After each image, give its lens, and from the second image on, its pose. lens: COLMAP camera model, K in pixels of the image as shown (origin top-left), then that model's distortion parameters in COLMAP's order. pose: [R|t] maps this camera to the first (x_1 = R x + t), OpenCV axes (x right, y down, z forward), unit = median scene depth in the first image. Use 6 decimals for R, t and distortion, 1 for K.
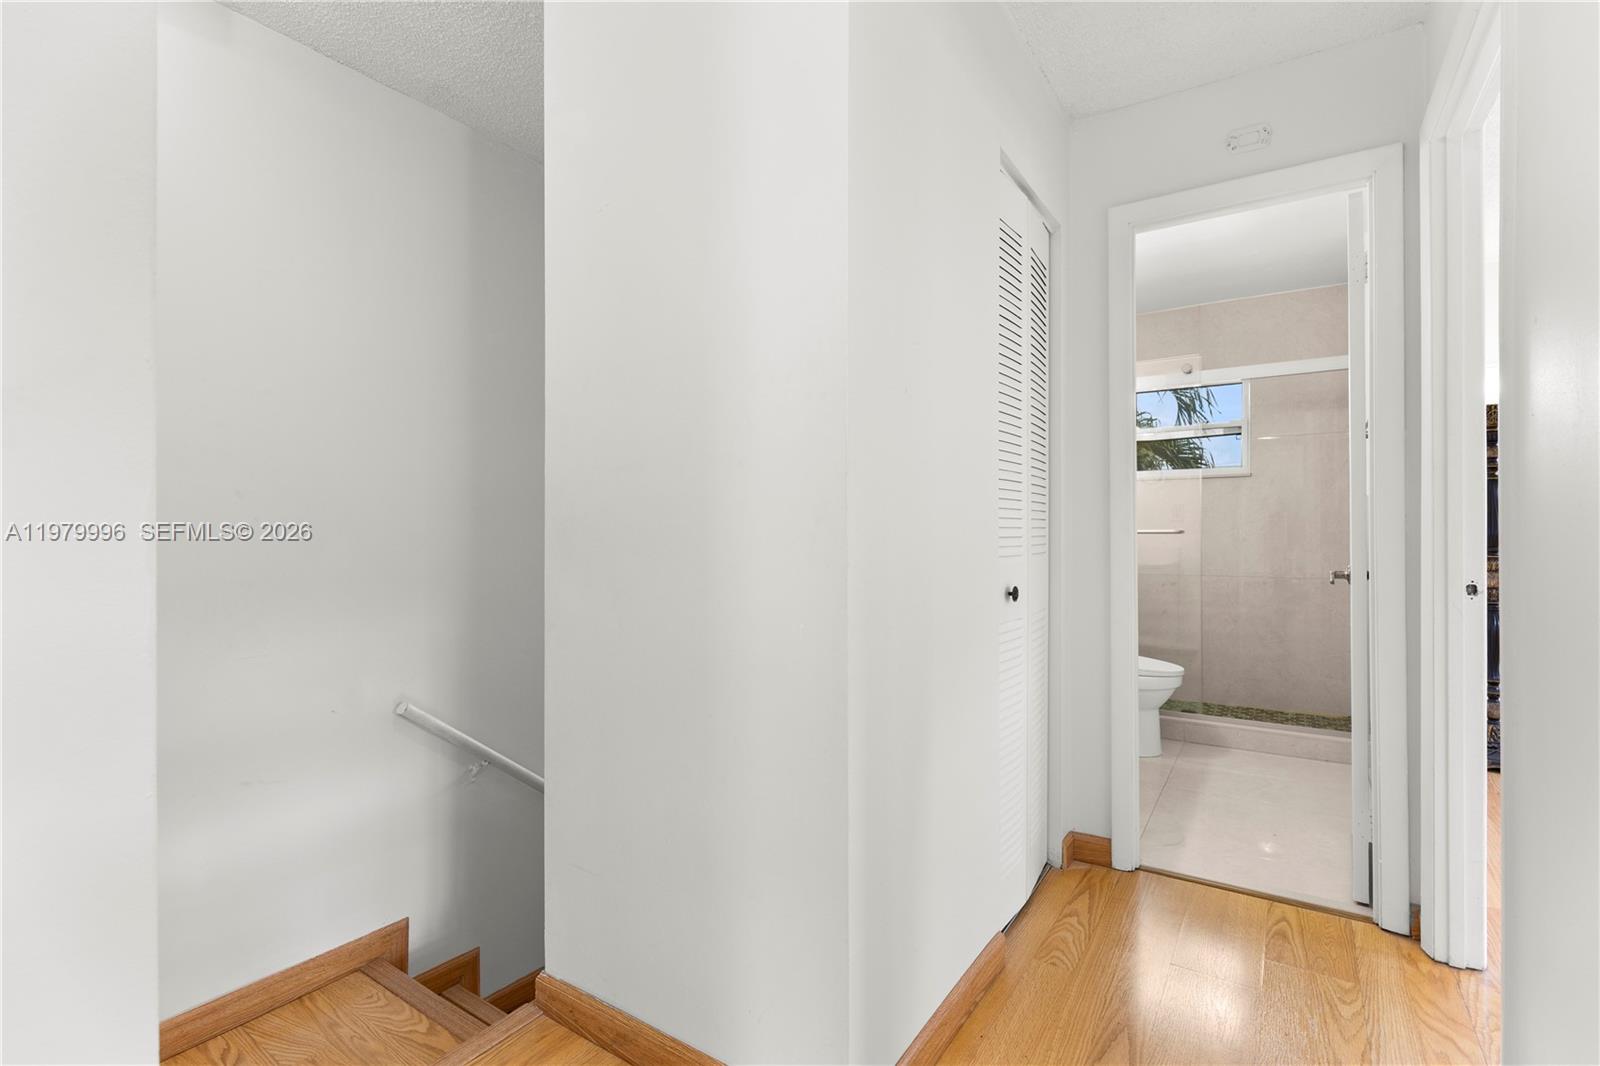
lens RADIAL K [[736.0, 0, 798.3], [0, 736.0, 531.5], [0, 0, 1]] dist [0.000607, 0.000046]
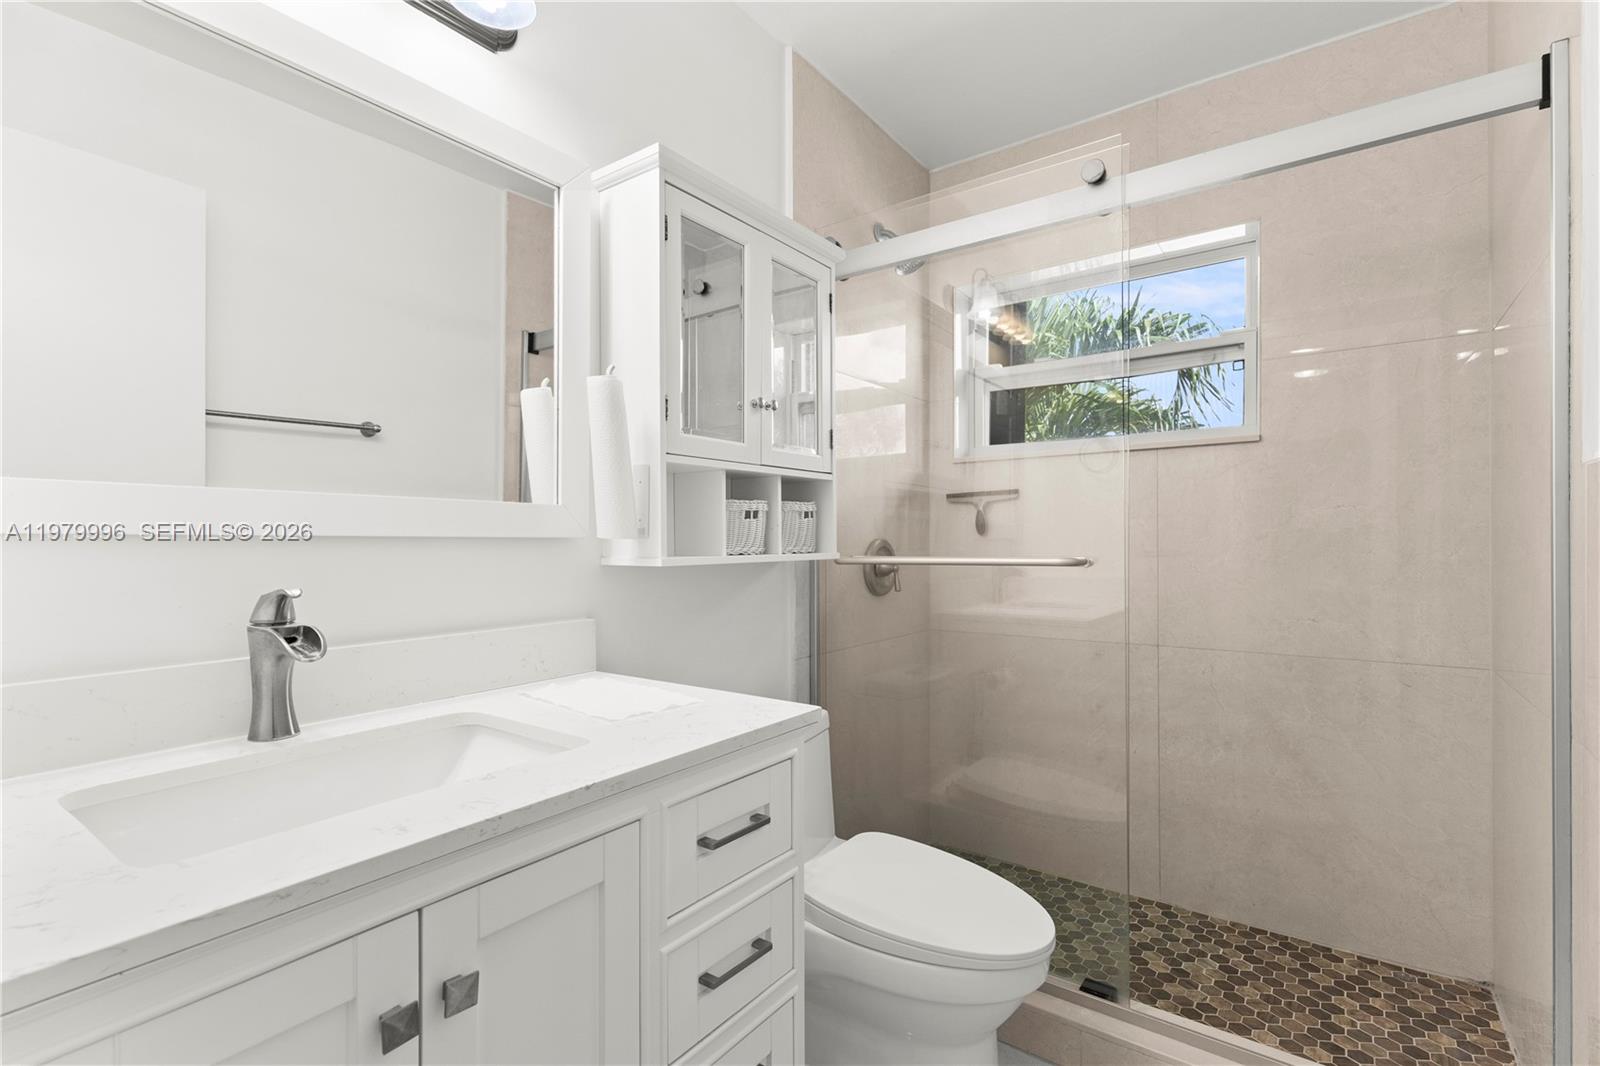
lens RADIAL K [[736.0, 0, 802.0], [0, 736.0, 535.6], [0, 0, 1]] dist [0.000607, 0.000046]
pose [[0.999367, -0.001795, -0.035516, 0.375687], [0.001648, 0.999990, -0.004155, -0.013359], [0.035523, 0.004094, 0.999360, 0.574182]]
